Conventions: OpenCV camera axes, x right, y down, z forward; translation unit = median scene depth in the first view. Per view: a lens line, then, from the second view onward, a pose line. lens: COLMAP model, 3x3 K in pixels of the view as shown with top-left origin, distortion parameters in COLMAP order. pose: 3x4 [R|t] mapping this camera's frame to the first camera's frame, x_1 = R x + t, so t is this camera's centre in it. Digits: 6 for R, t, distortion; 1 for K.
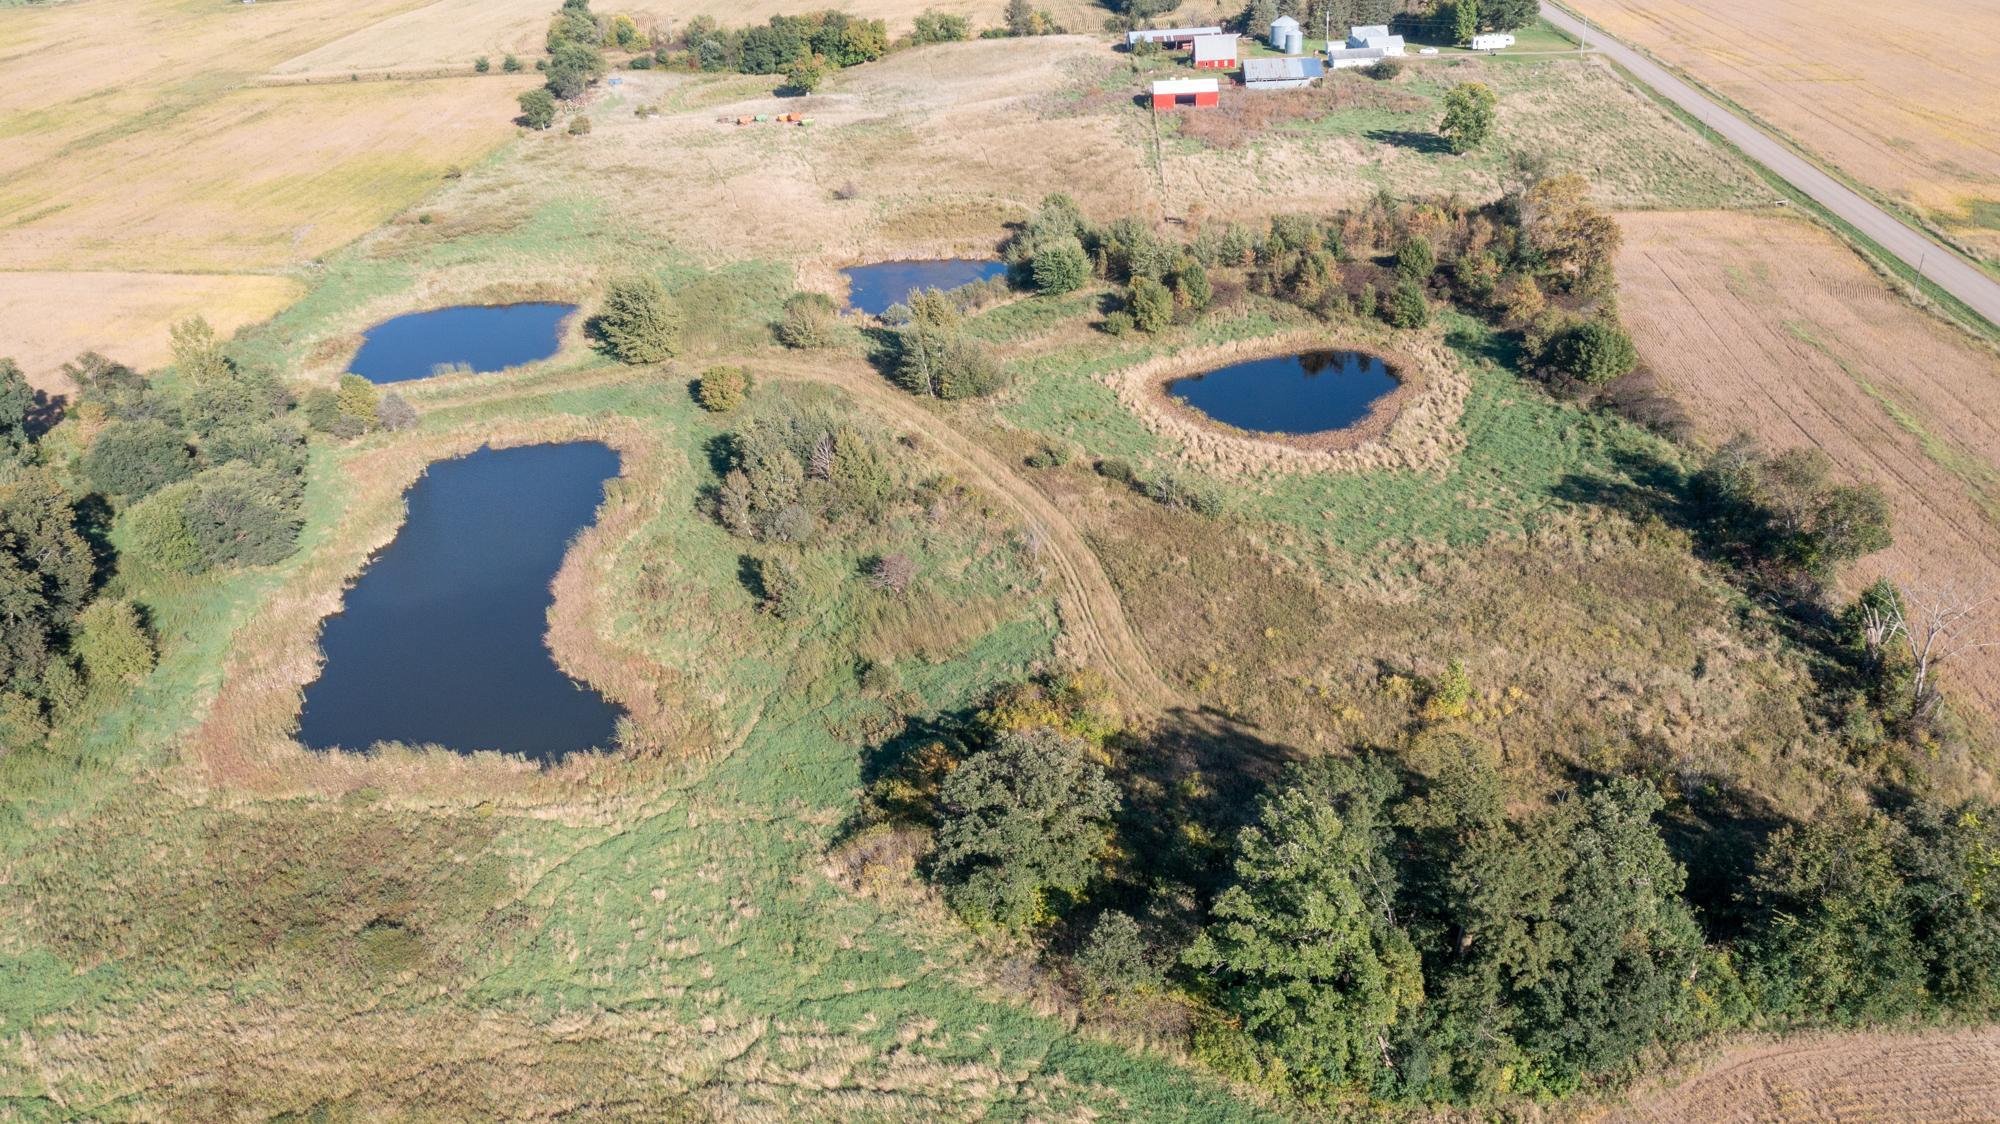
lens RADIAL K [[1595.1, 0, 1000.0], [0, 1595.1, 562.0], [0, 0, 1]] dist [-0.006498, -0.002870]
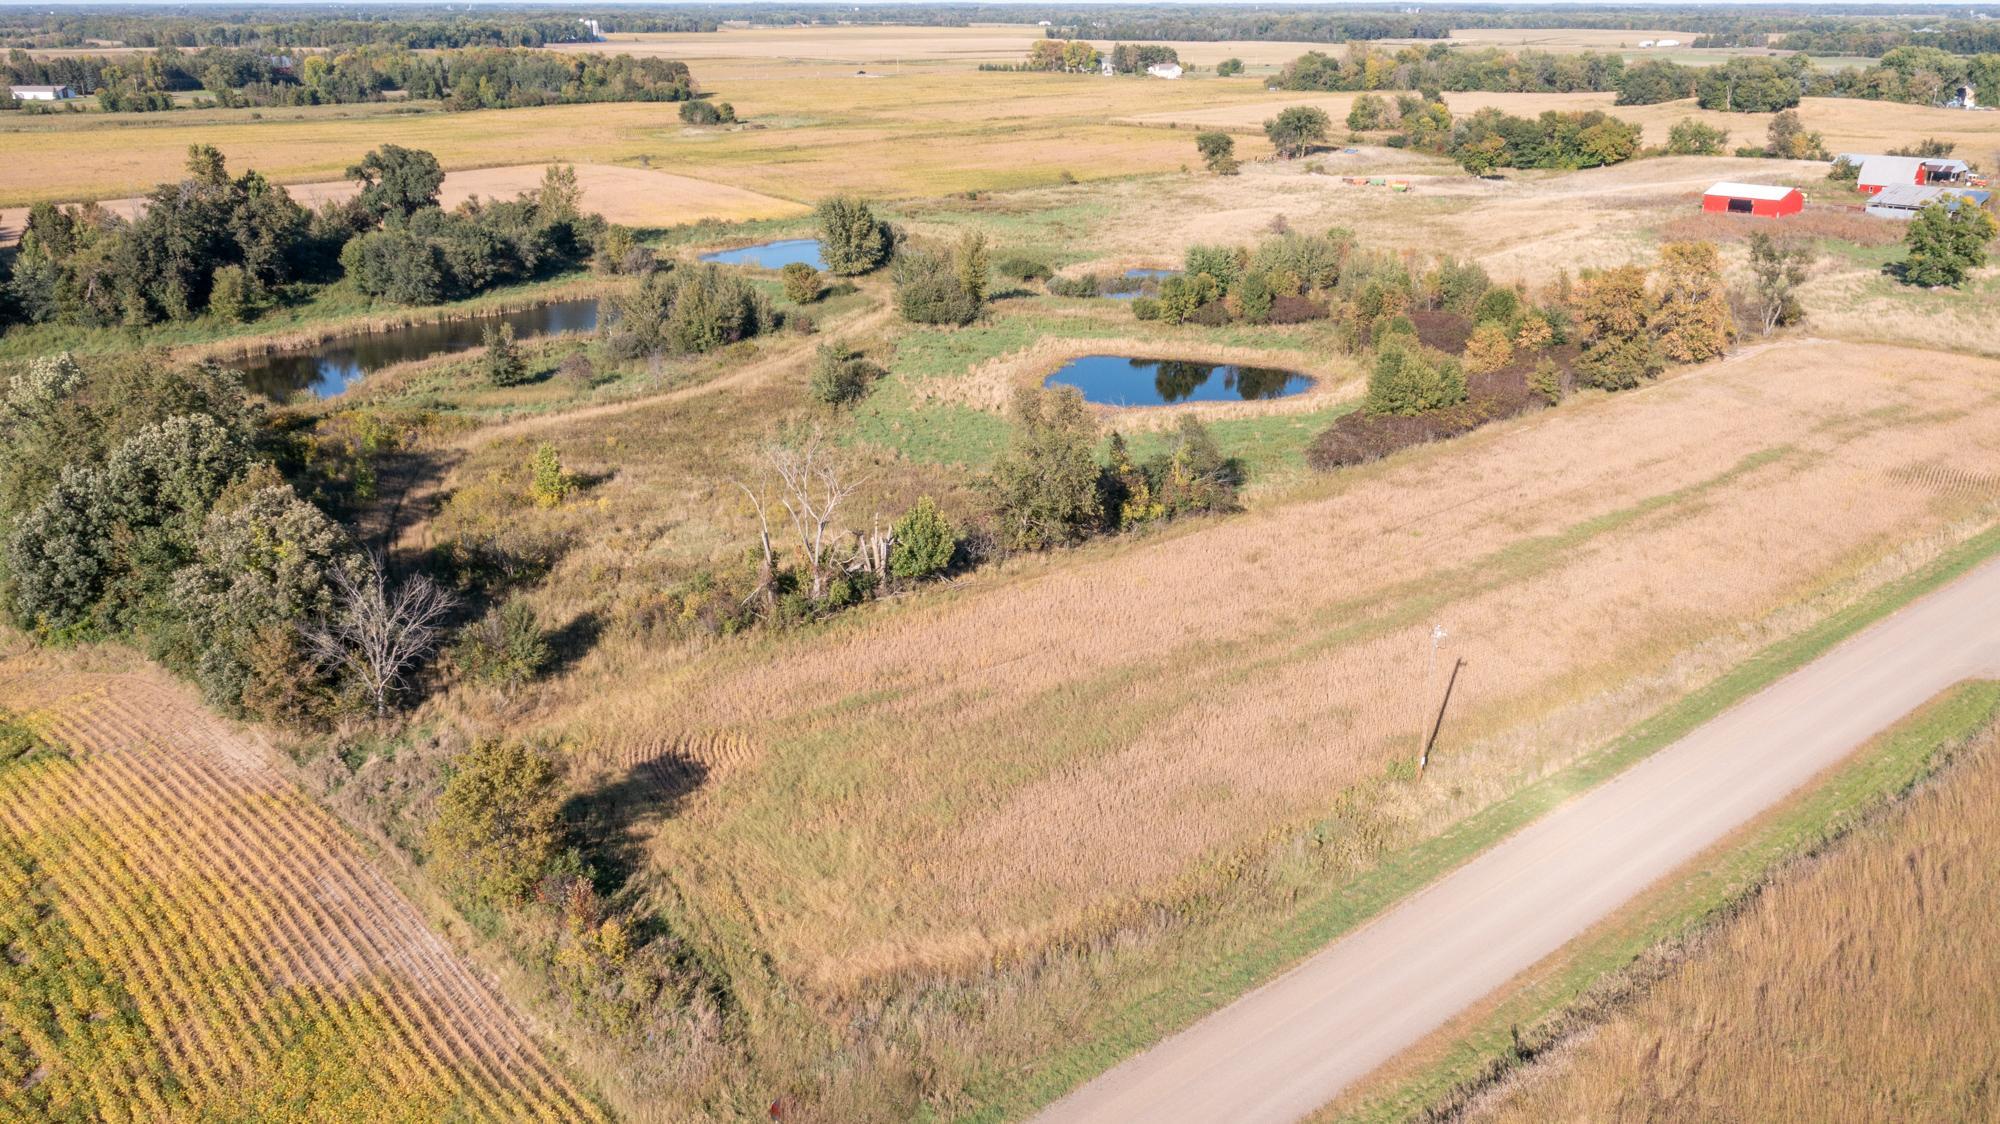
lens RADIAL K [[1675.7, 0, 1000.0], [0, 1675.7, 562.0], [0, 0, 1]] dist [-0.013550, 0.002909]
pose [[0.705716, 0.275581, -0.652702, 0.758466], [-0.349107, 0.936908, 0.018114, 0.006086], [0.616513, 0.215079, 0.757398, 0.227755]]
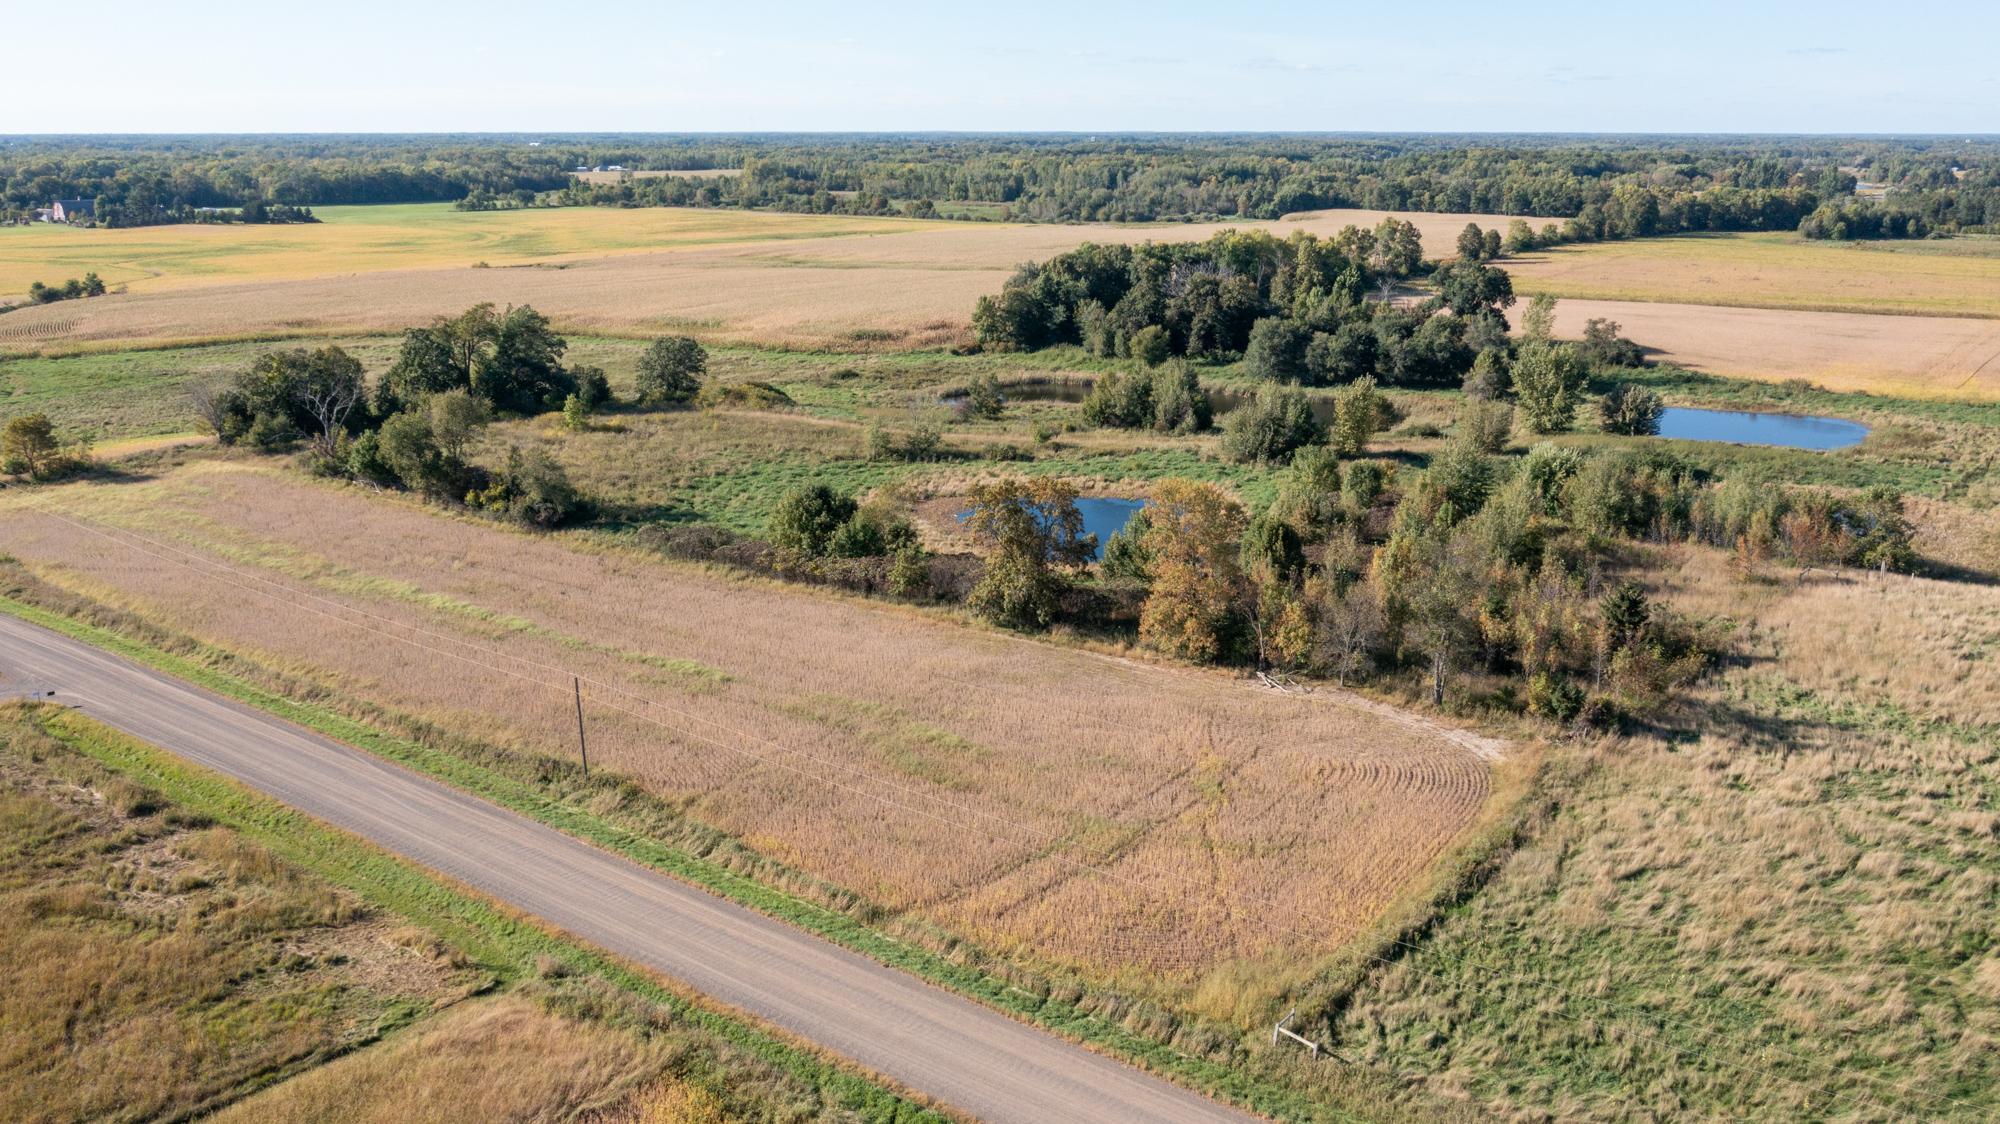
lens RADIAL K [[1650.0, 0, 1000.0], [0, 1650.0, 562.0], [0, 0, 1]] dist [-0.009836, 0.000385]
pose [[-0.563899, 0.259502, -0.784013, 0.902478], [-0.340381, 0.791930, 0.506940, -0.525711], [0.752436, 0.552726, -0.358239, 1.282278]]
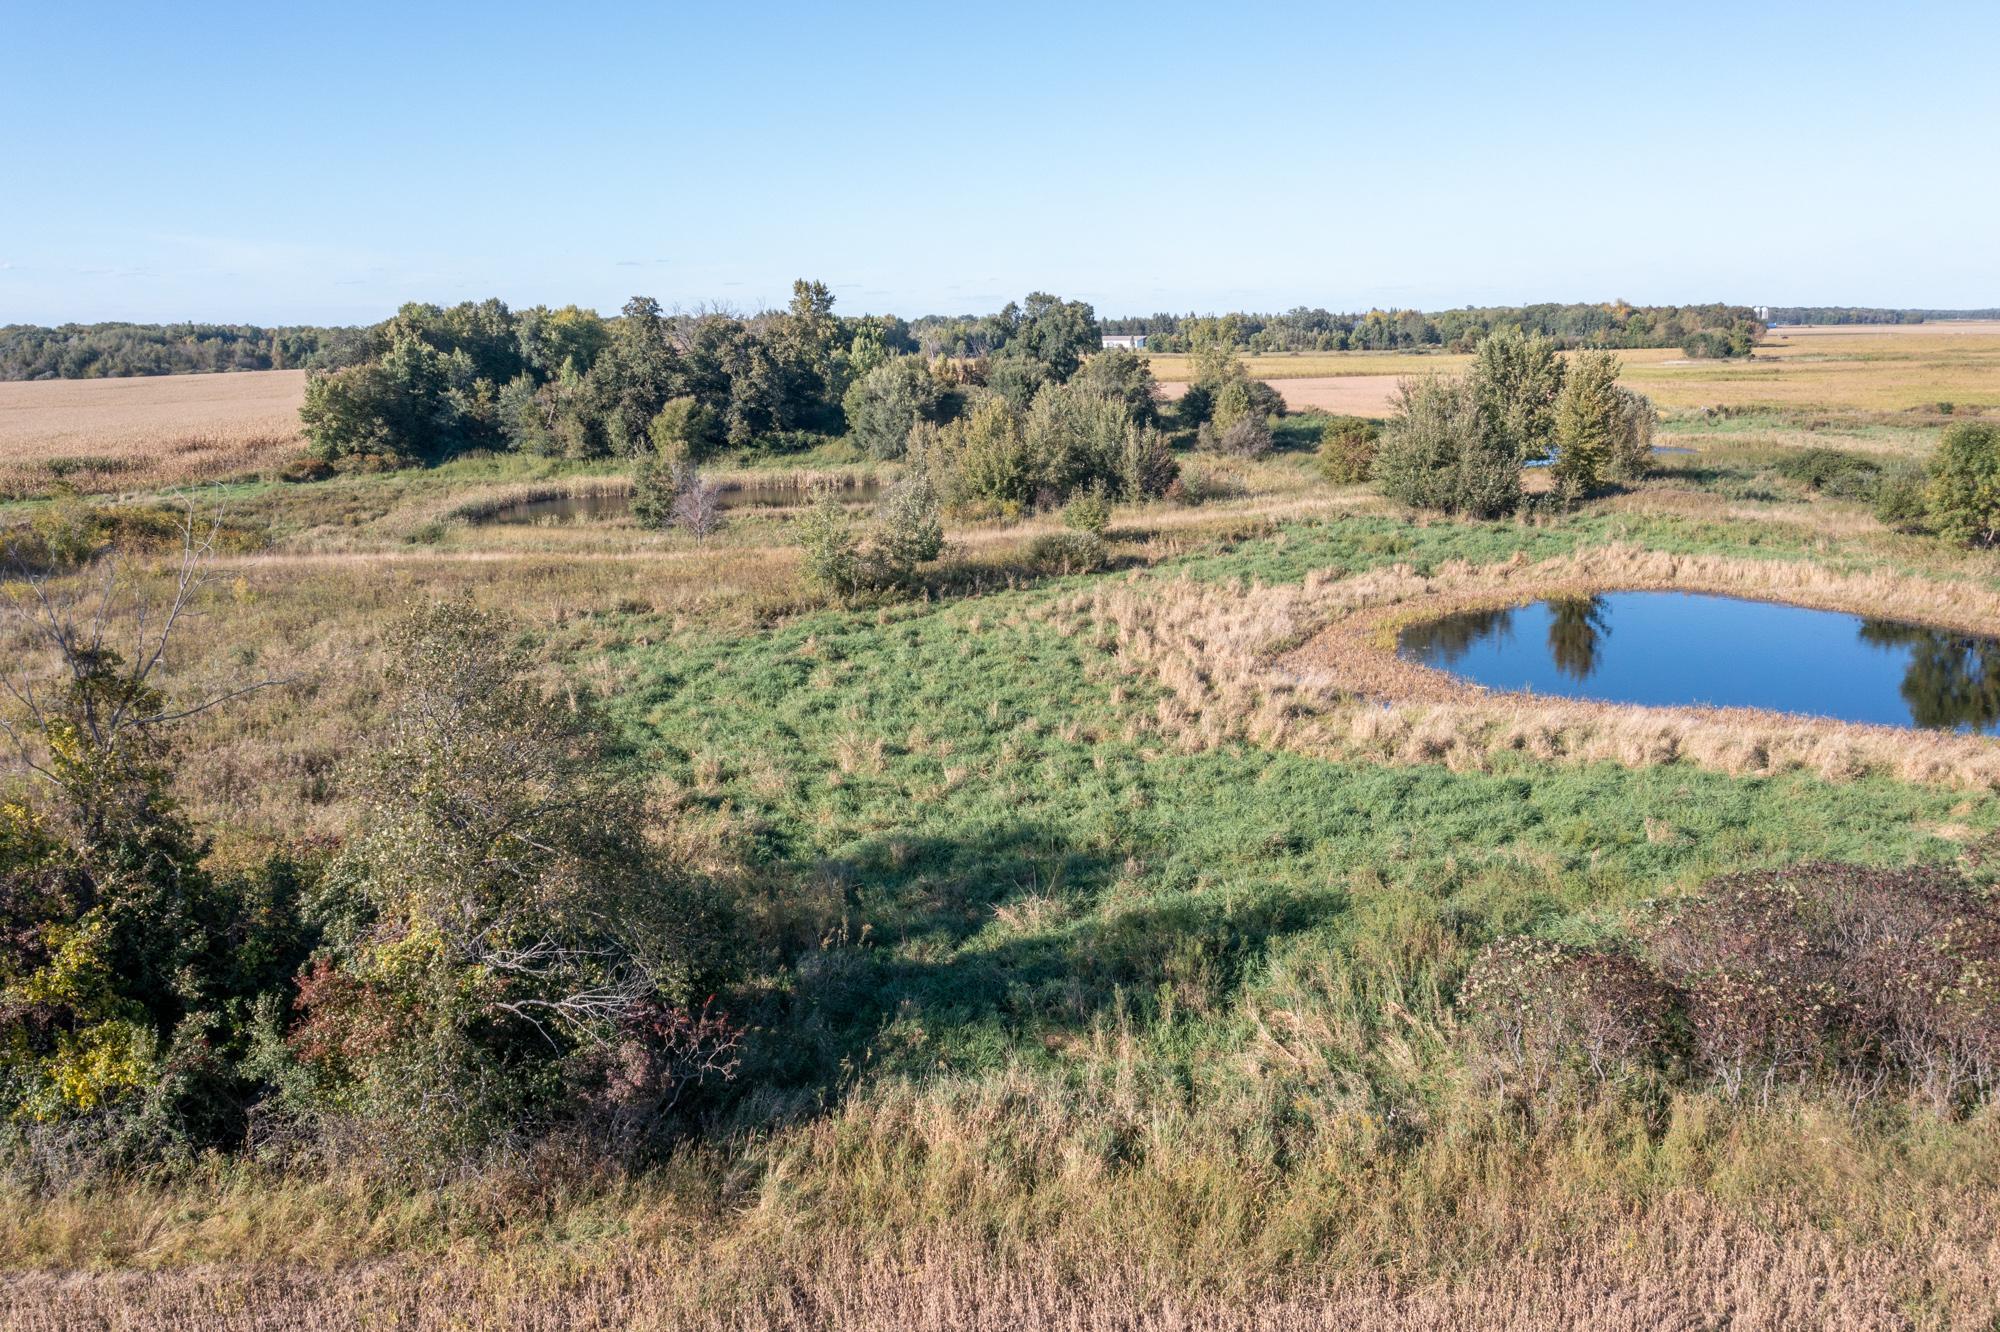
lens RADIAL K [[1577.6, 0, 1000.0], [0, 1577.6, 666.0], [0, 0, 1]] dist [-0.025243, 0.007283]
pose [[0.078275, 0.261050, -0.962146, 0.477117], [-0.433373, 0.878059, 0.202978, -0.101403], [0.897809, 0.401080, 0.181863, 0.785639]]
